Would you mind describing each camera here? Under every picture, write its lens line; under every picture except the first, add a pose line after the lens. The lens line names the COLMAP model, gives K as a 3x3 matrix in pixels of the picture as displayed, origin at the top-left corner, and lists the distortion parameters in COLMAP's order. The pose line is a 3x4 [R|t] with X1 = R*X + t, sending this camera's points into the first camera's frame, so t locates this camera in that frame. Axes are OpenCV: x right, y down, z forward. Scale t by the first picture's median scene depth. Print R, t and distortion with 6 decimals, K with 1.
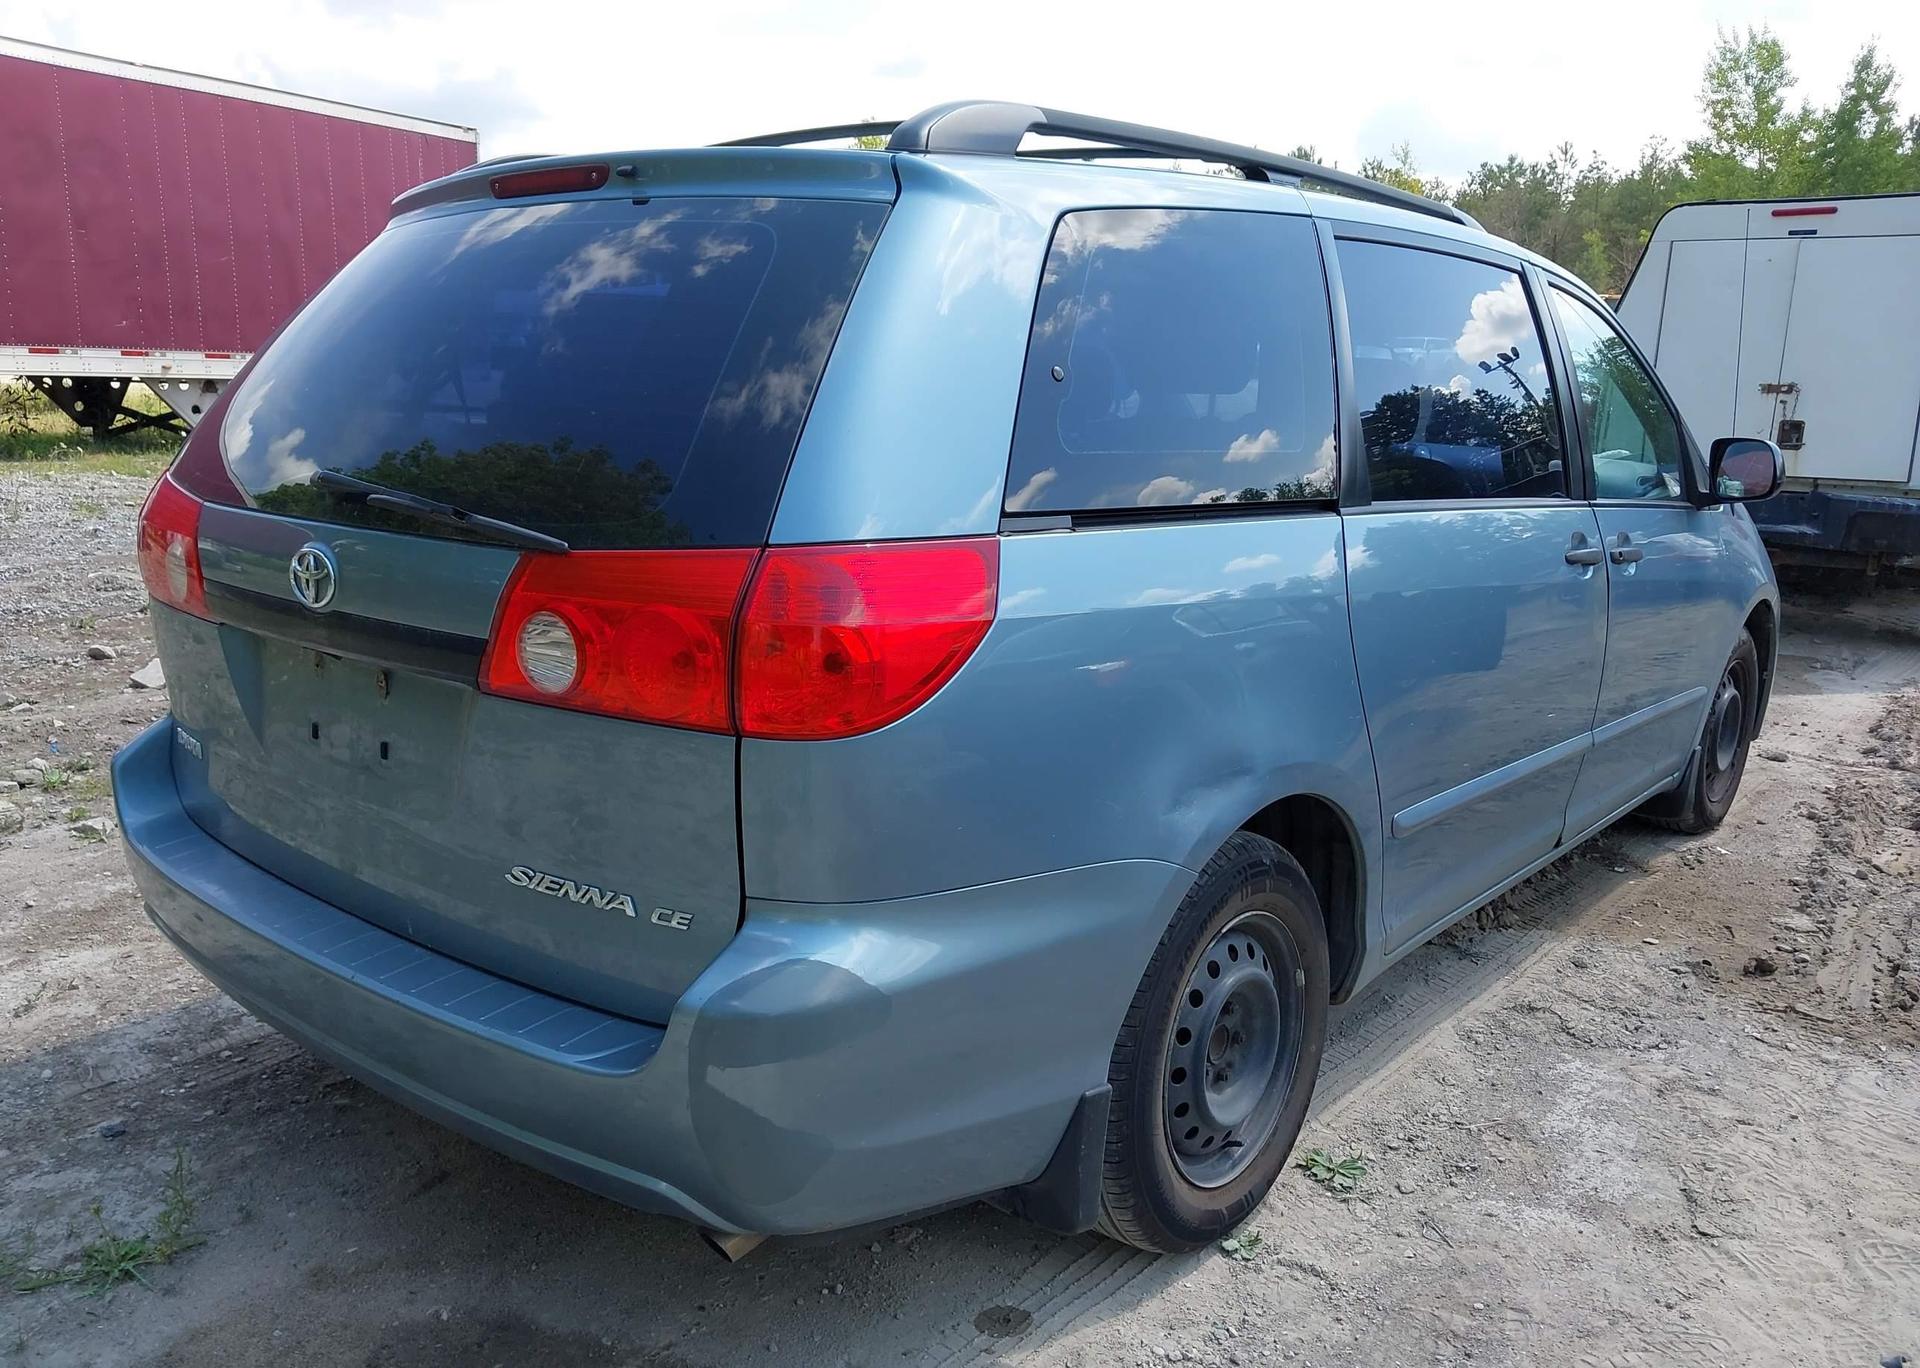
lens RADIAL K [[1544.3, 0, 956.8], [0, 1544.3, 695.9], [0, 0, 1]] dist [0.014045, -0.014028]
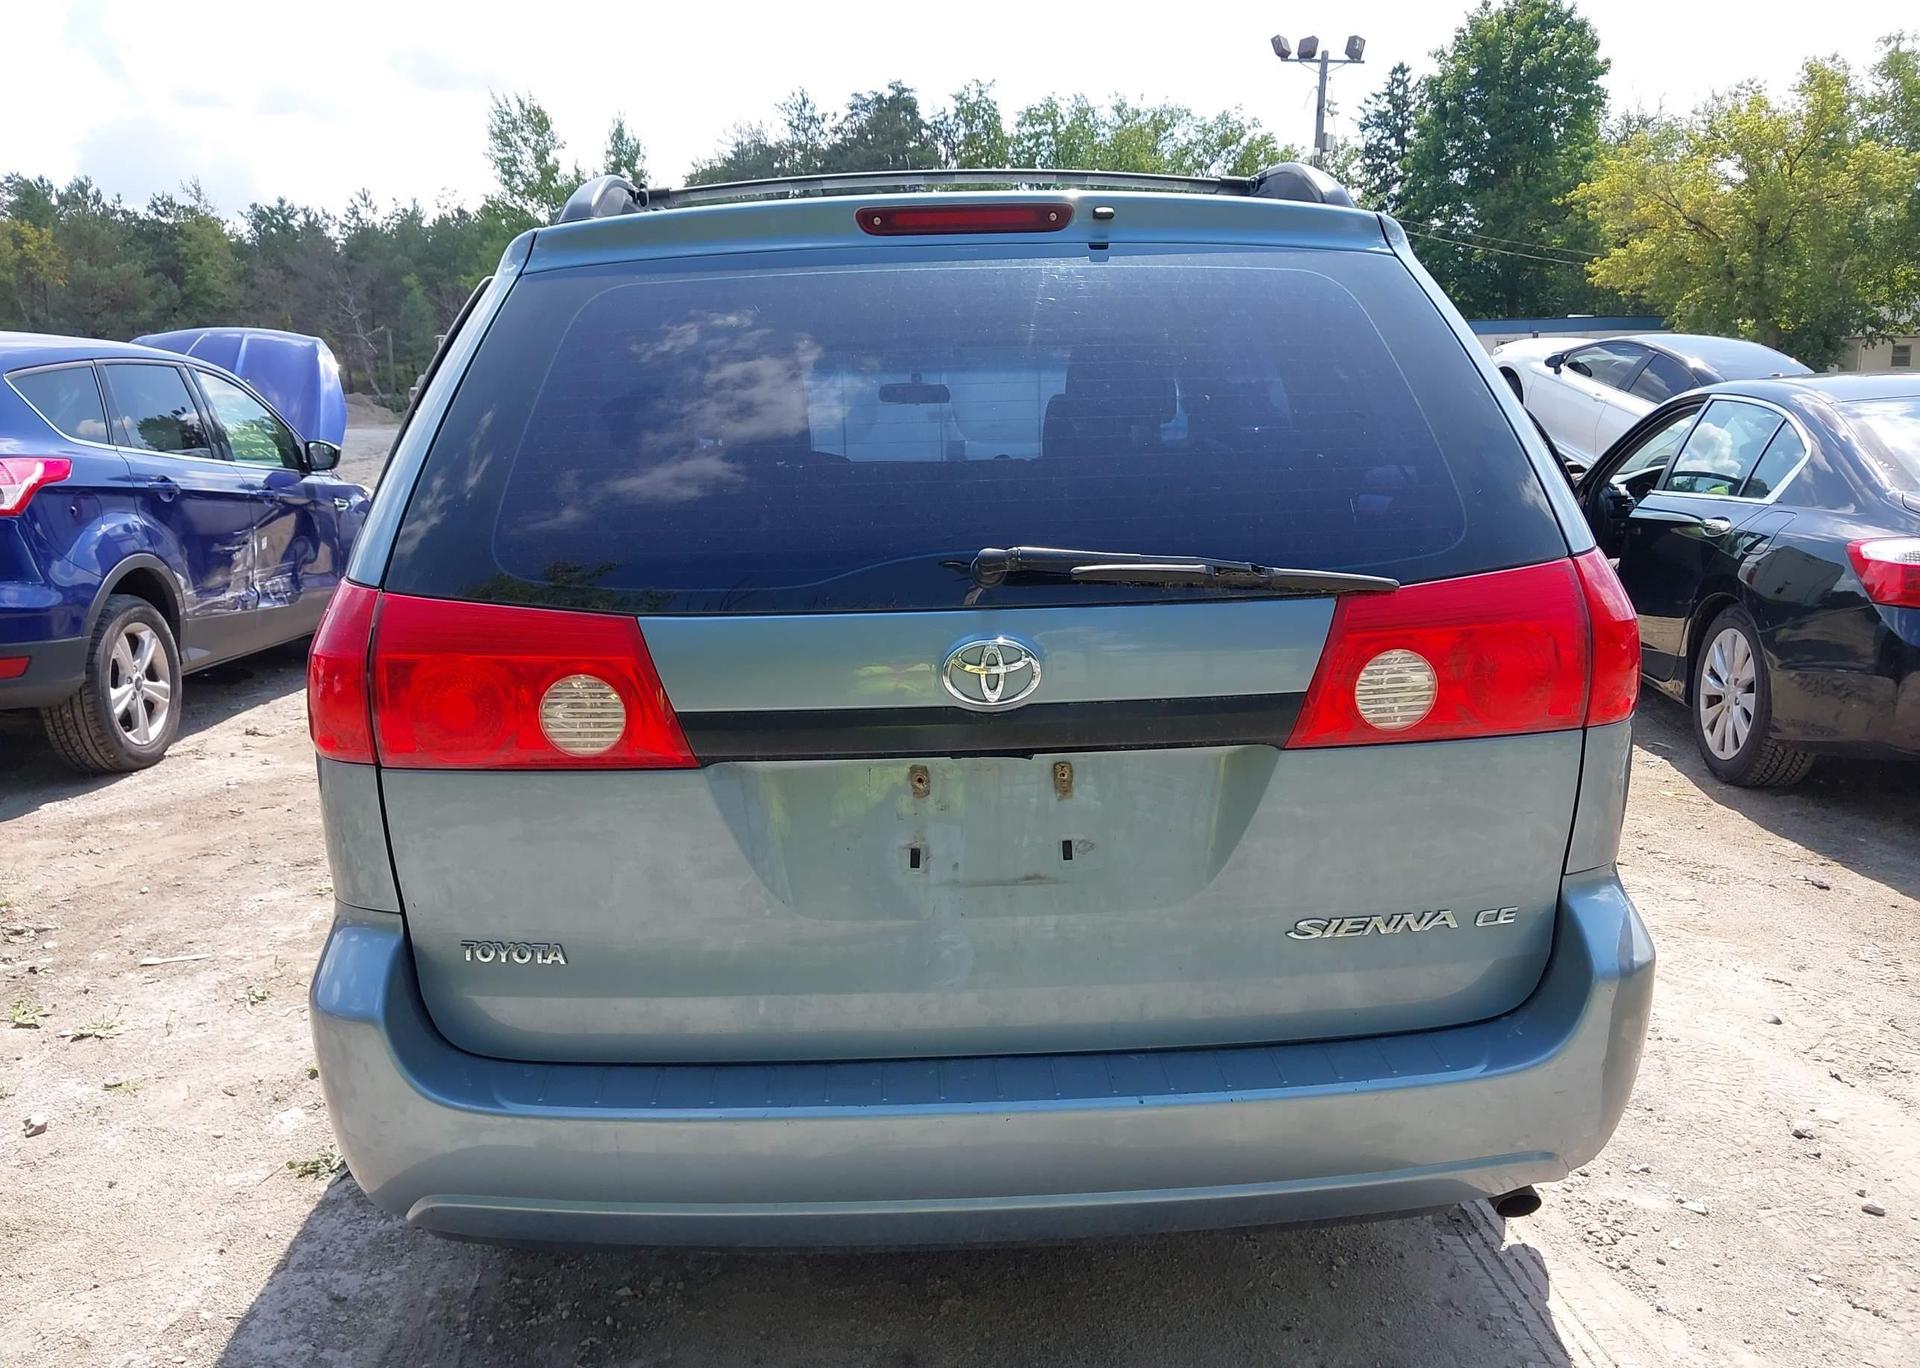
lens RADIAL K [[1544.3, 0, 934.0], [0, 1544.3, 661.5], [0, 0, 1]] dist [0.014045, -0.014028]
pose [[0.750250, -0.144269, 0.645222, -0.754760], [0.173893, 0.984601, 0.017954, -0.077056], [-0.637877, 0.098730, 0.763784, 0.278139]]
